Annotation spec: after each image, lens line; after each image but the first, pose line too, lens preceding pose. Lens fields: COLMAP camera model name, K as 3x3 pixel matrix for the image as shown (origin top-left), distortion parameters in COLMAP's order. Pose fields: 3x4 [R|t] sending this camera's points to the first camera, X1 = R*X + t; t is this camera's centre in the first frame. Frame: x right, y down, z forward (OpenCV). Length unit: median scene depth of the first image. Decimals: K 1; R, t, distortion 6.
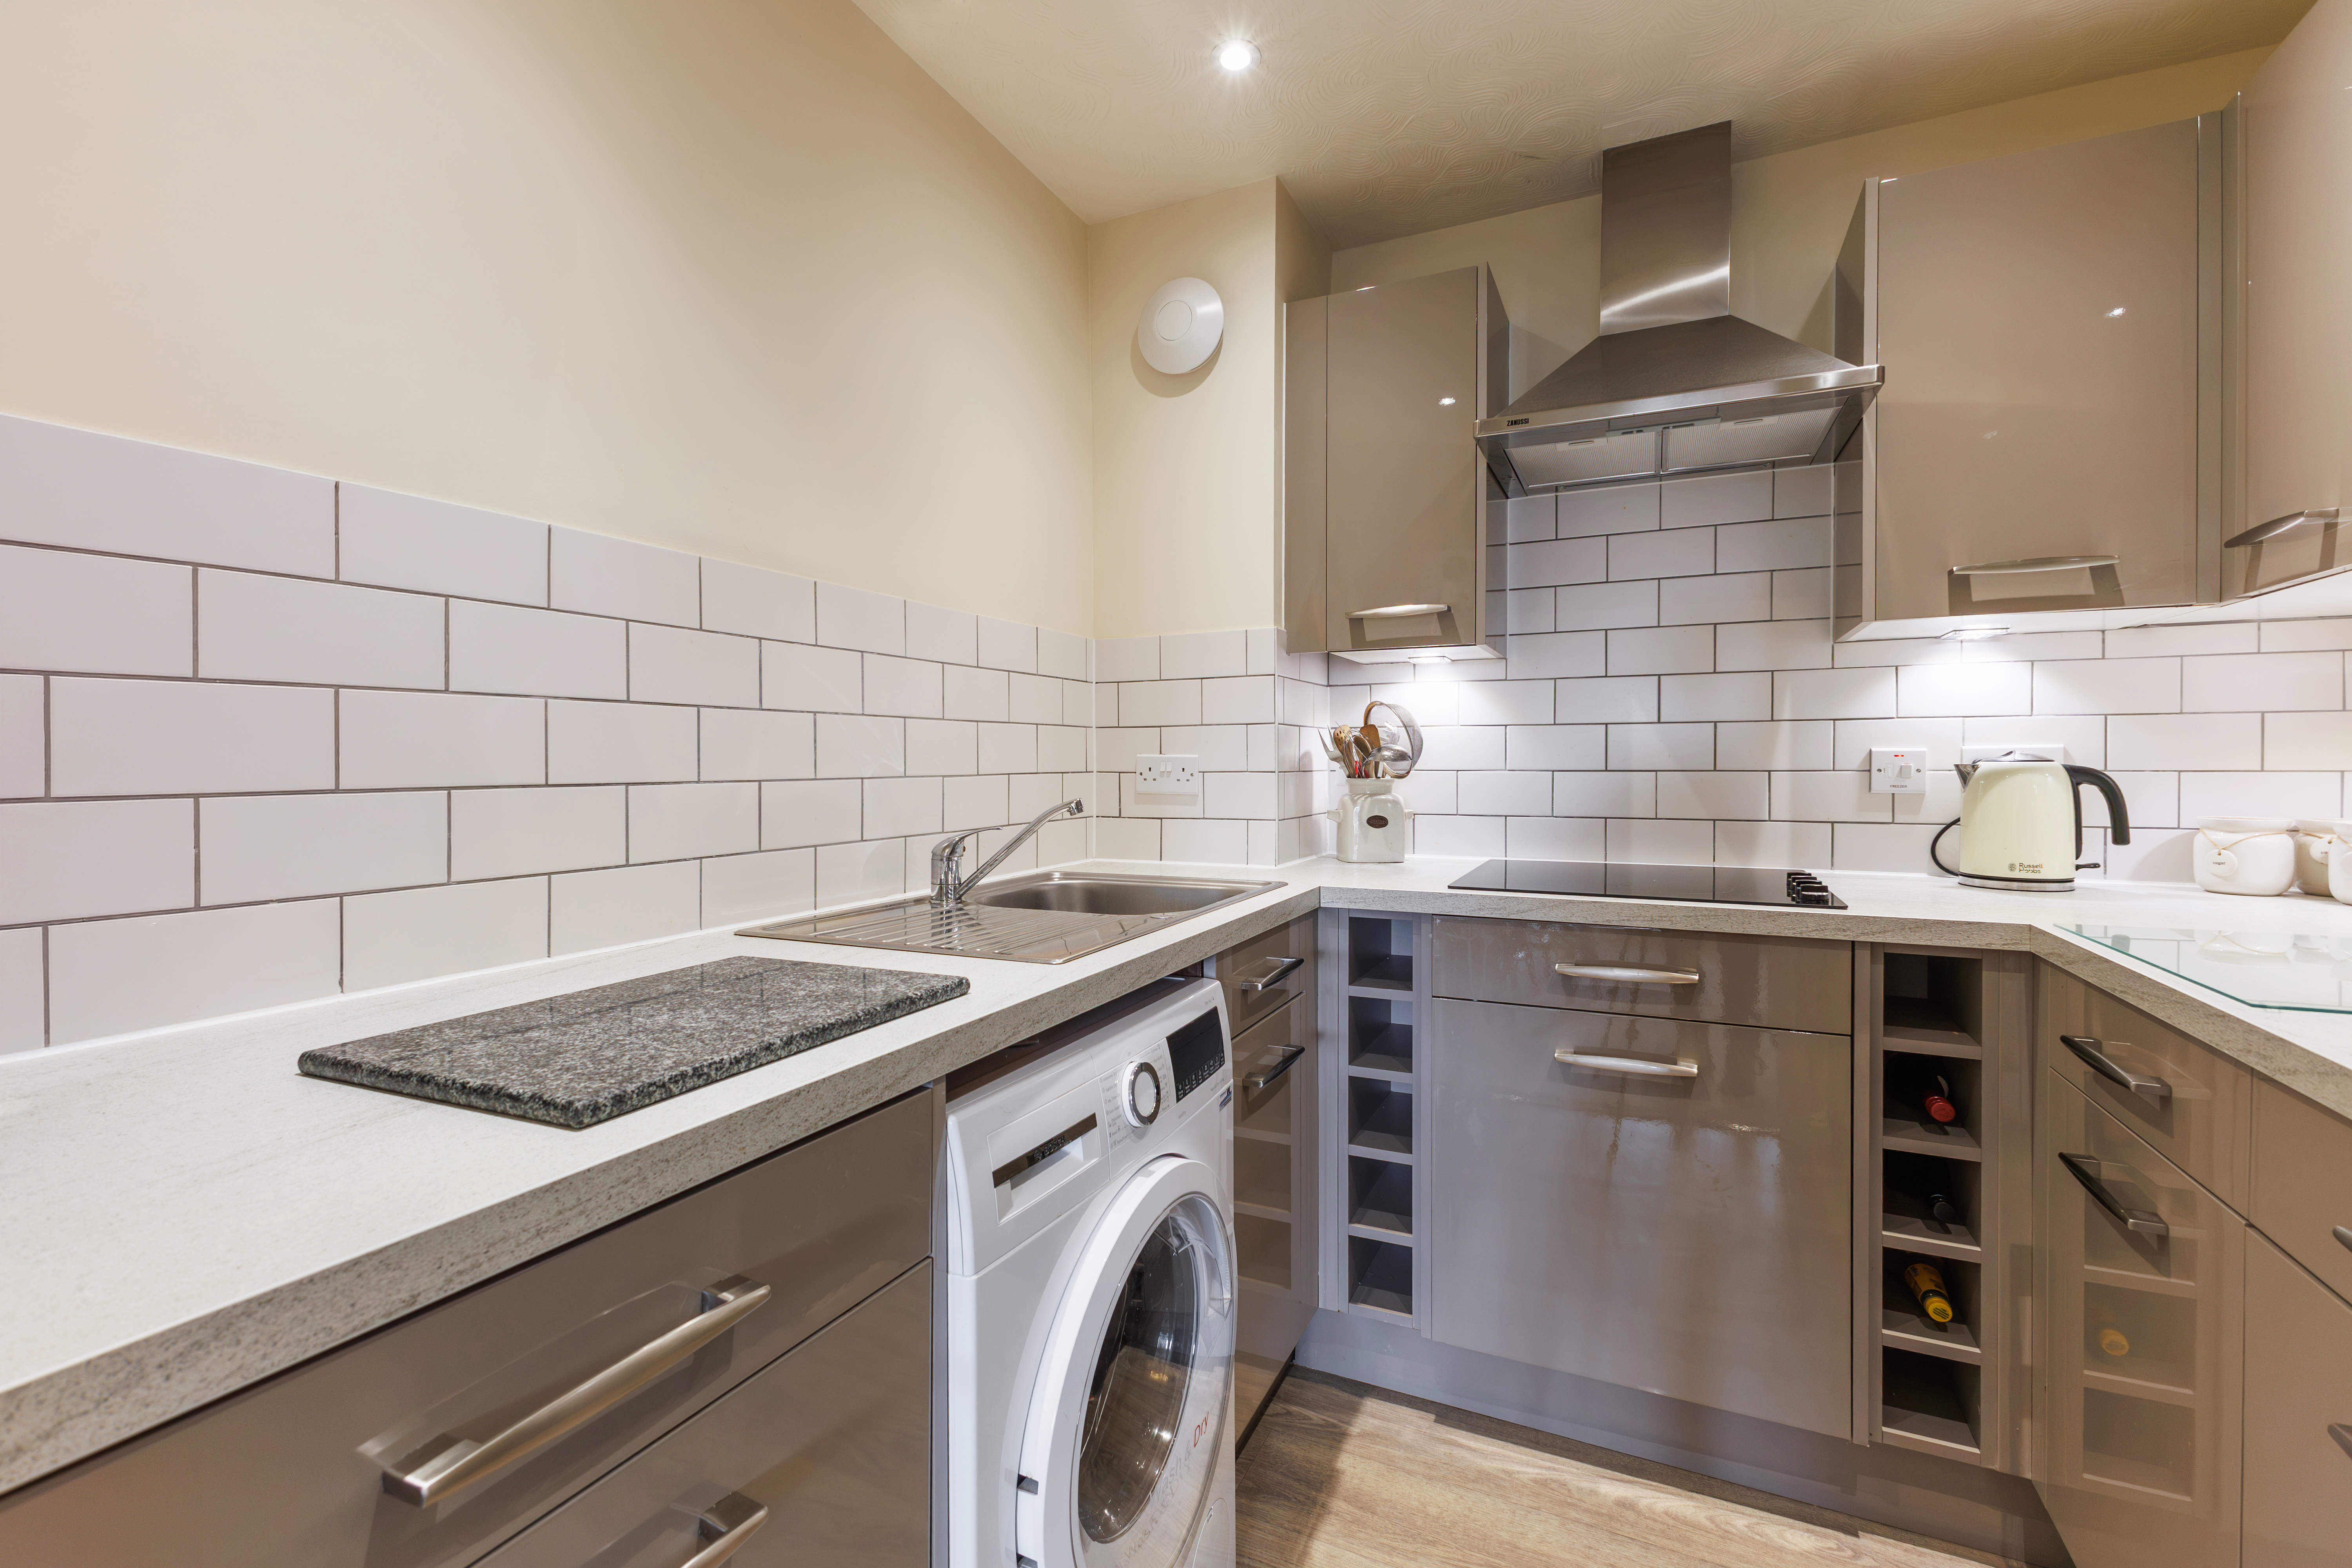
lens RADIAL K [[1034.7, 0, 1140.4], [0, 1034.7, 773.3], [0, 0, 1]] dist [0.001597, -0.000251]
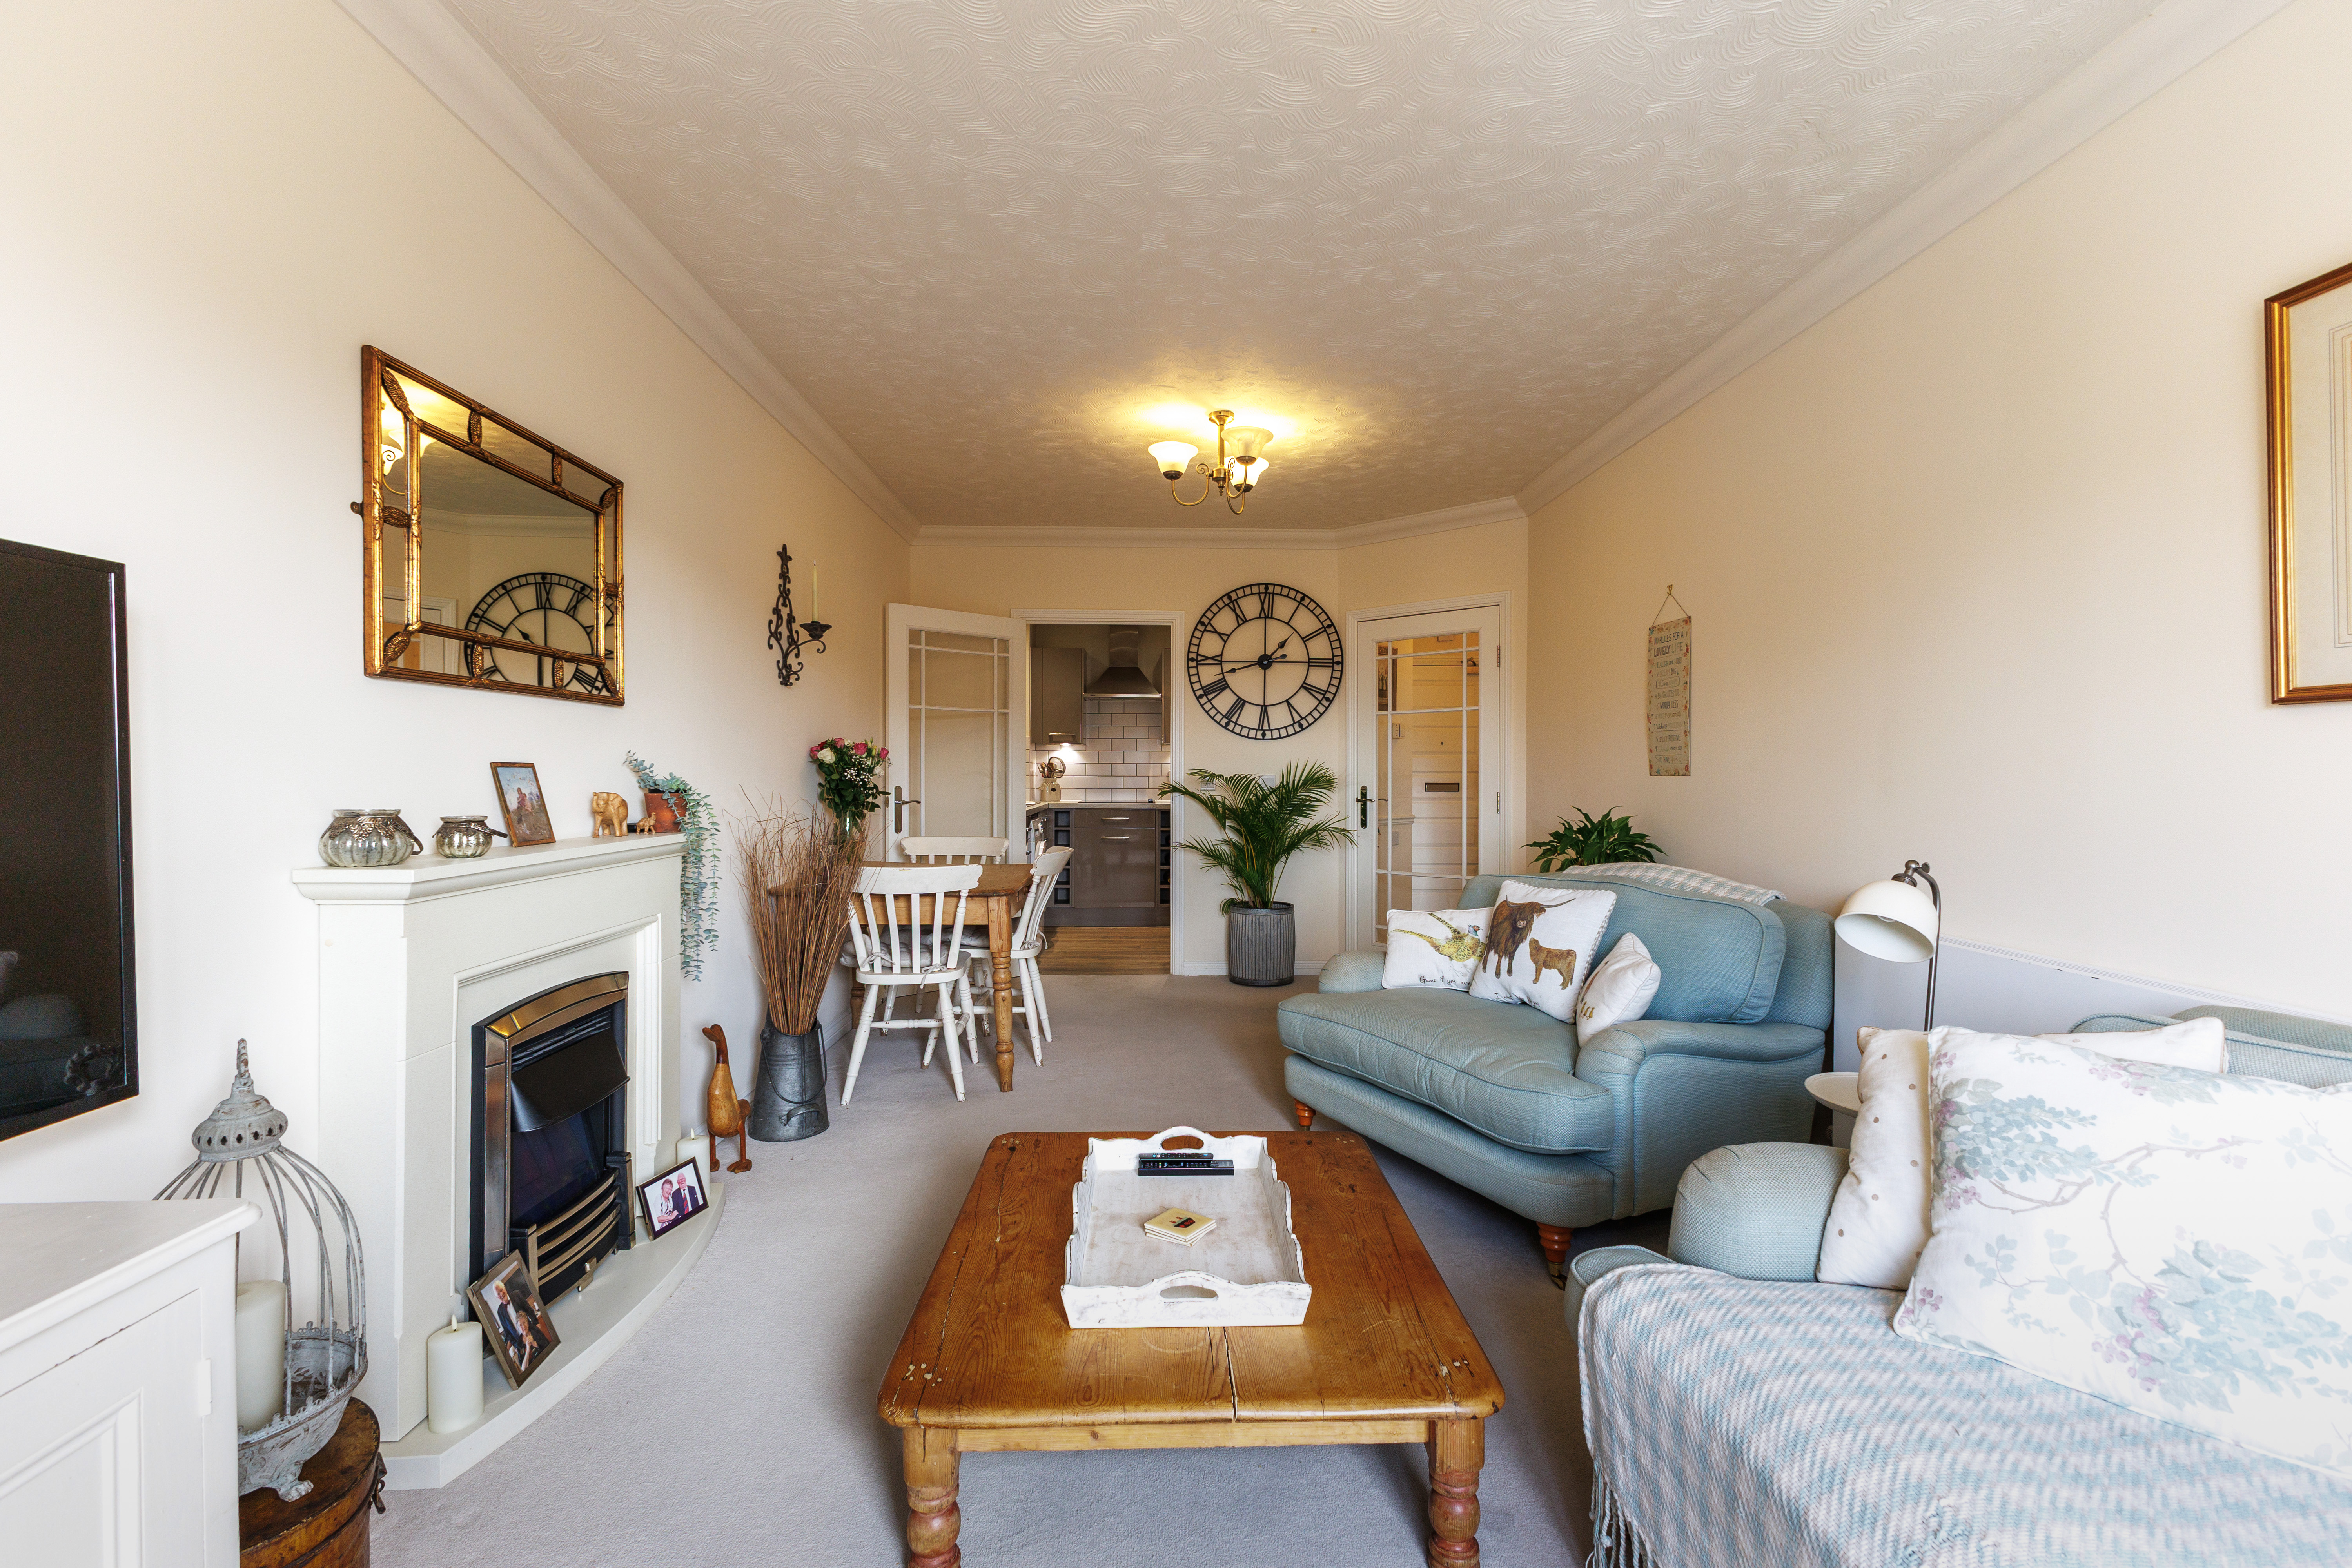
lens RADIAL K [[1024.6, 0, 1184.5], [0, 1024.6, 776.8], [0, 0, 1]] dist [0.013202, -0.005981]
pose [[0.878498, 0.002511, 0.477740, -1.340699], [0.000139, 0.999985, -0.005510, 0.026641], [-0.477747, 0.004907, 0.878484, -2.935182]]
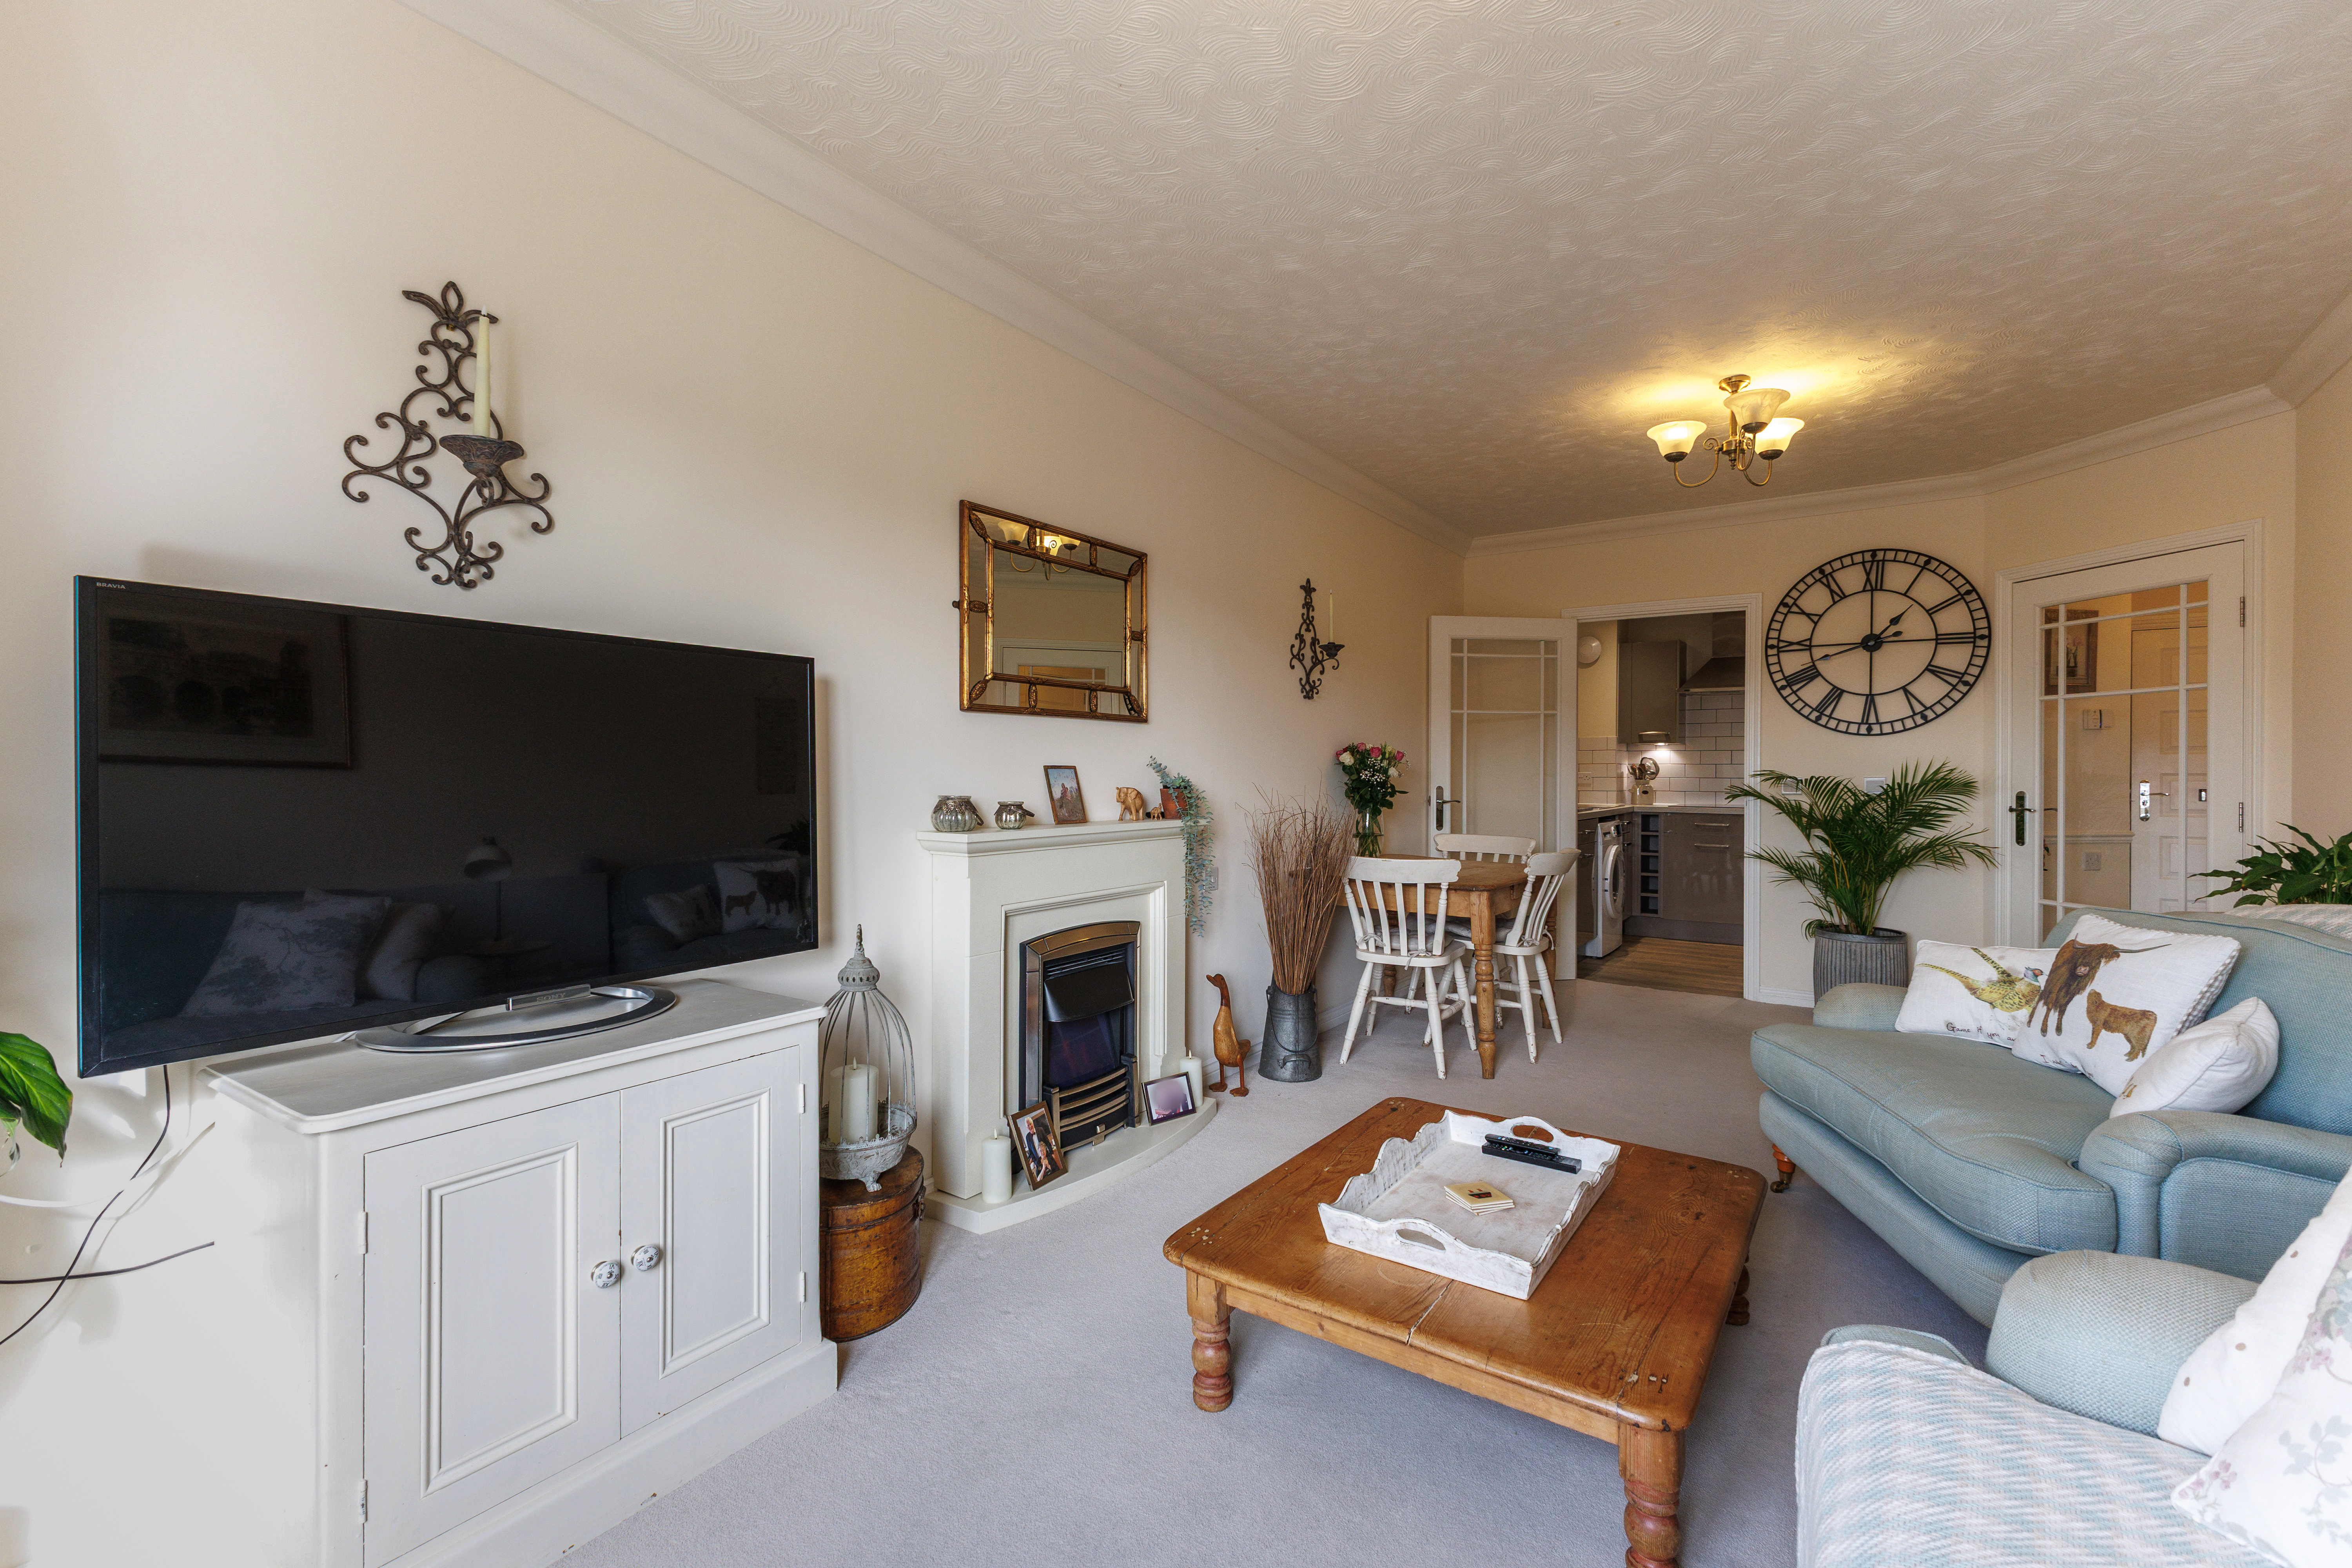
lens RADIAL K [[1019.1, 0, 1175.8], [0, 1019.1, 778.0], [0, 0, 1]] dist [0.004970, 0.000118]
pose [[0.988947, 0.007047, -0.148101, -0.996377], [-0.007652, 0.999965, -0.003516, 0.028514], [0.148071, 0.004611, 0.988966, -3.169751]]
